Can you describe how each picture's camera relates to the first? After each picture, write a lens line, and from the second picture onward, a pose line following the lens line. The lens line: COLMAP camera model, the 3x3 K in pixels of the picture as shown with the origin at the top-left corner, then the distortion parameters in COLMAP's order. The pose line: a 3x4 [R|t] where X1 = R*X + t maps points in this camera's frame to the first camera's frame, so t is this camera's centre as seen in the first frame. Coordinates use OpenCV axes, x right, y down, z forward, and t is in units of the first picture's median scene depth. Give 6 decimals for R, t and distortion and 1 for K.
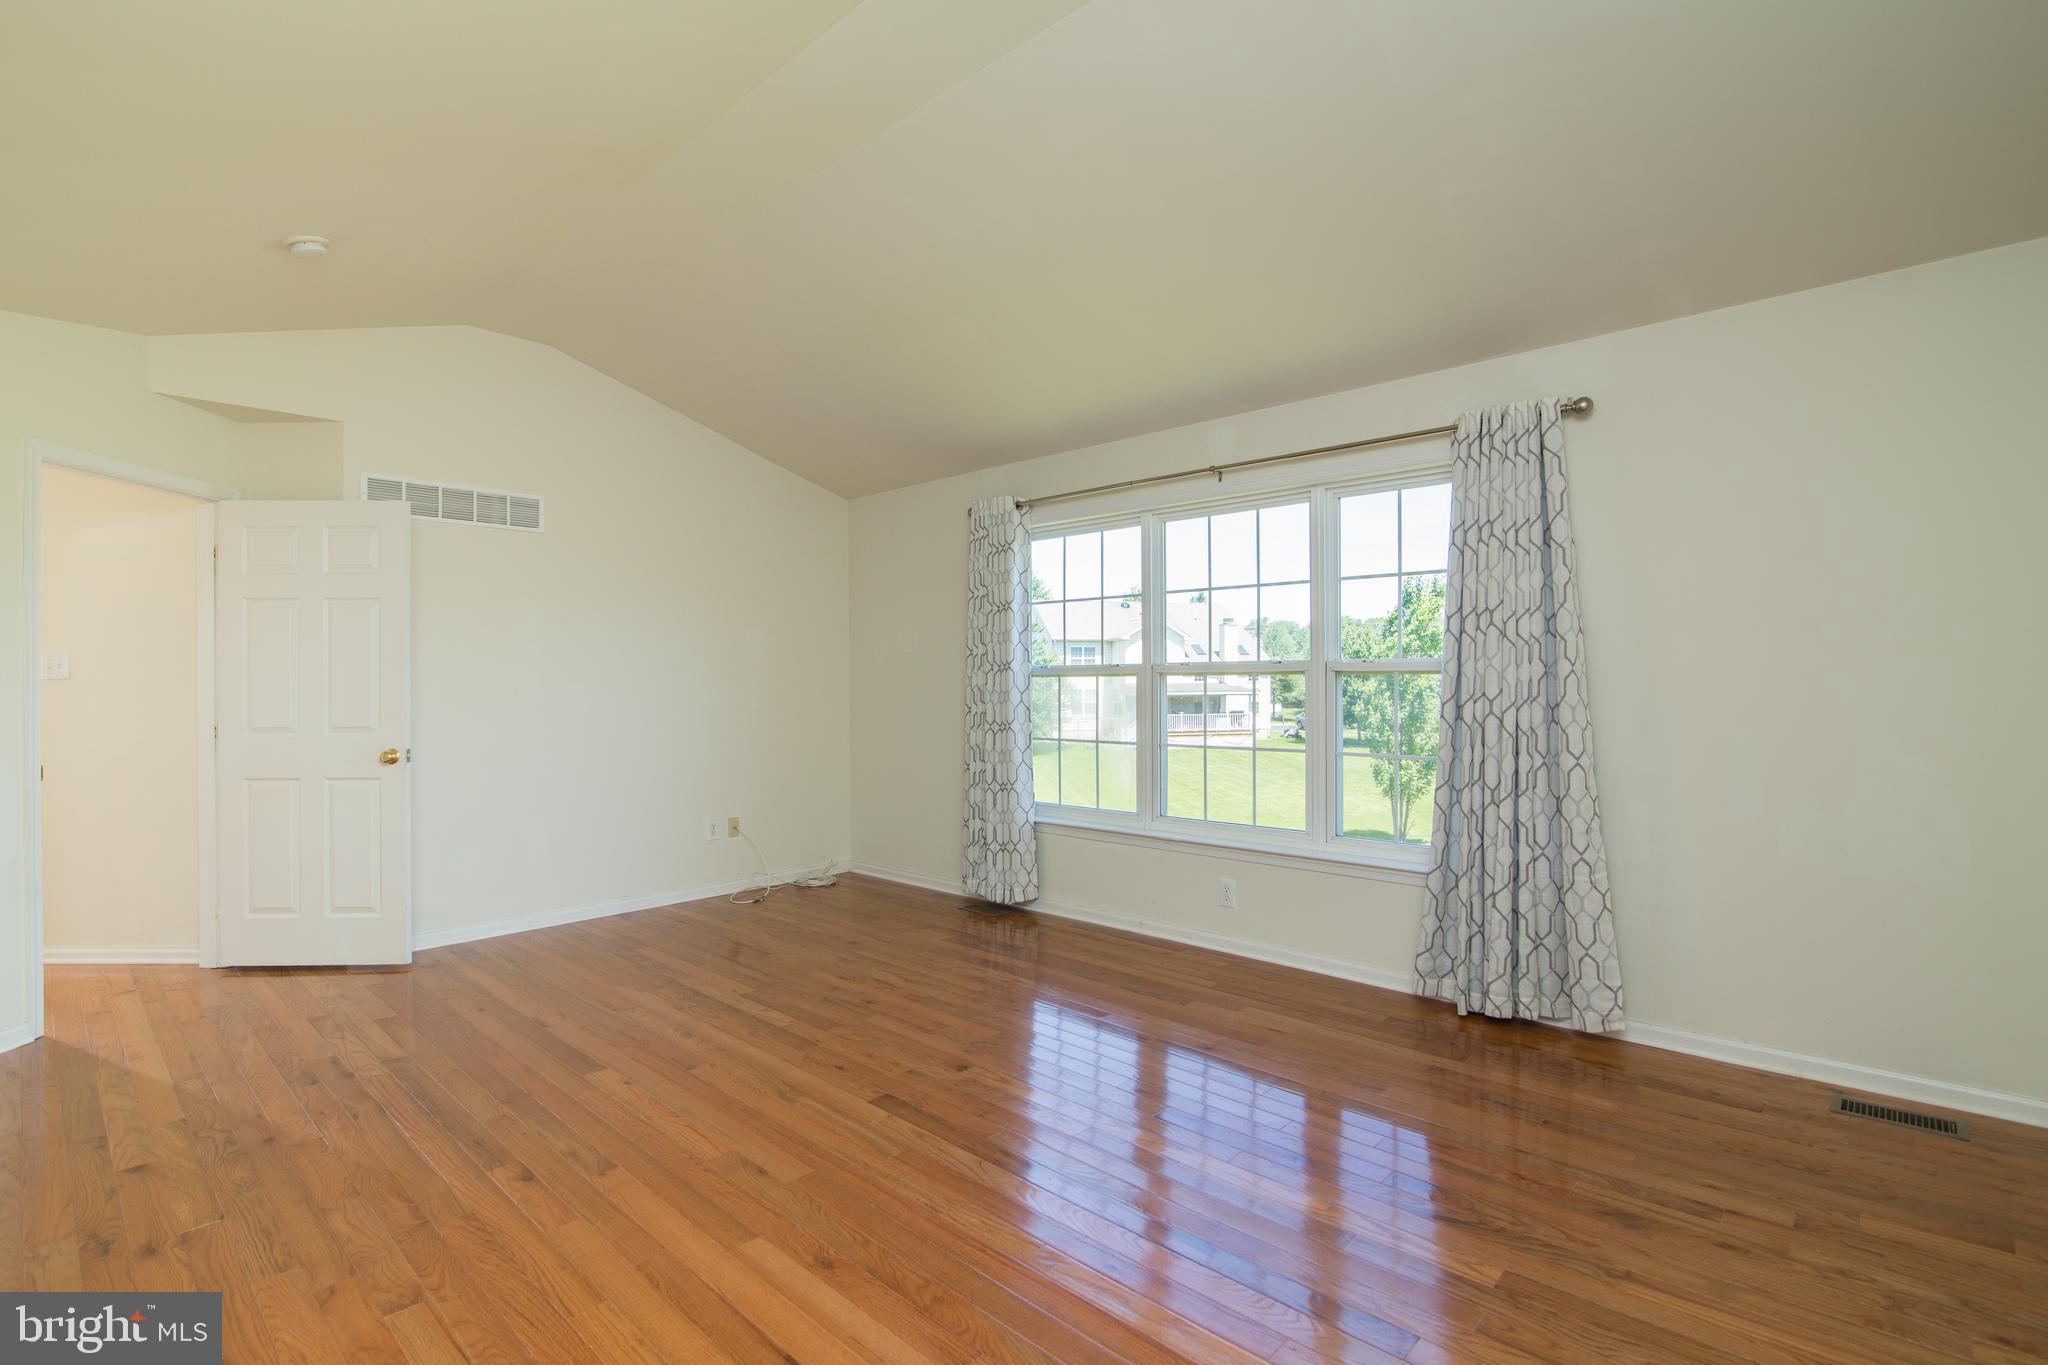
lens RADIAL K [[943.6, 0, 1026.6], [0, 943.6, 686.6], [0, 0, 1]] dist [-0.019675, 0.000395]
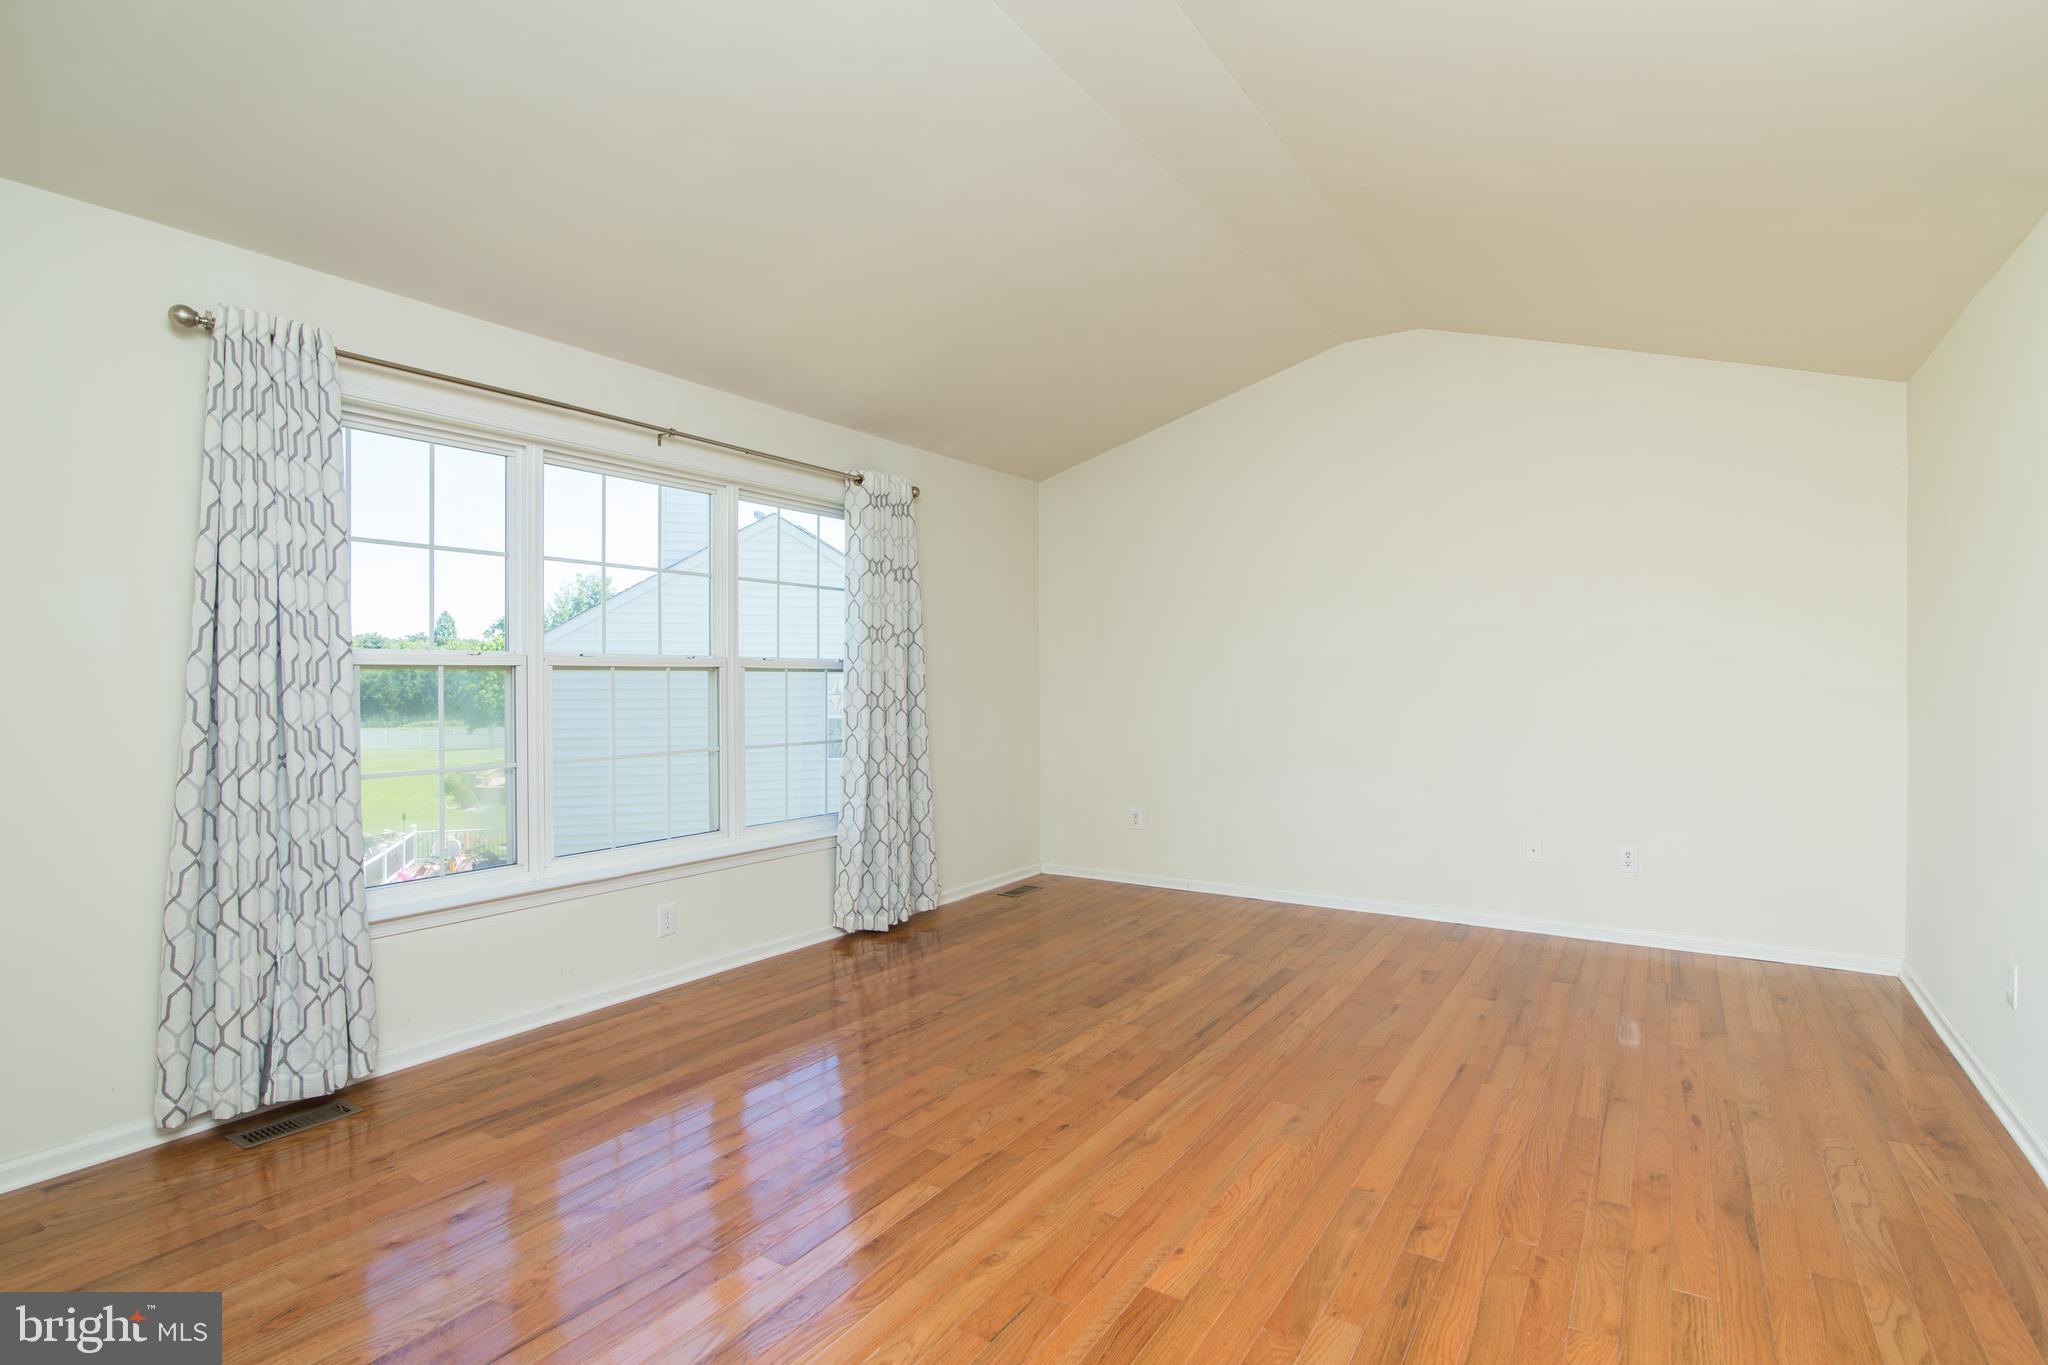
lens RADIAL K [[1022.1, 0, 1021.0], [0, 1022.1, 678.5], [0, 0, 1]] dist [-0.022372, -0.000594]
pose [[-0.175771, 0.005547, 0.984415, -1.107107], [0.009158, 0.999950, -0.003999, 0.003890], [-0.984388, 0.008312, -0.175813, 1.204489]]
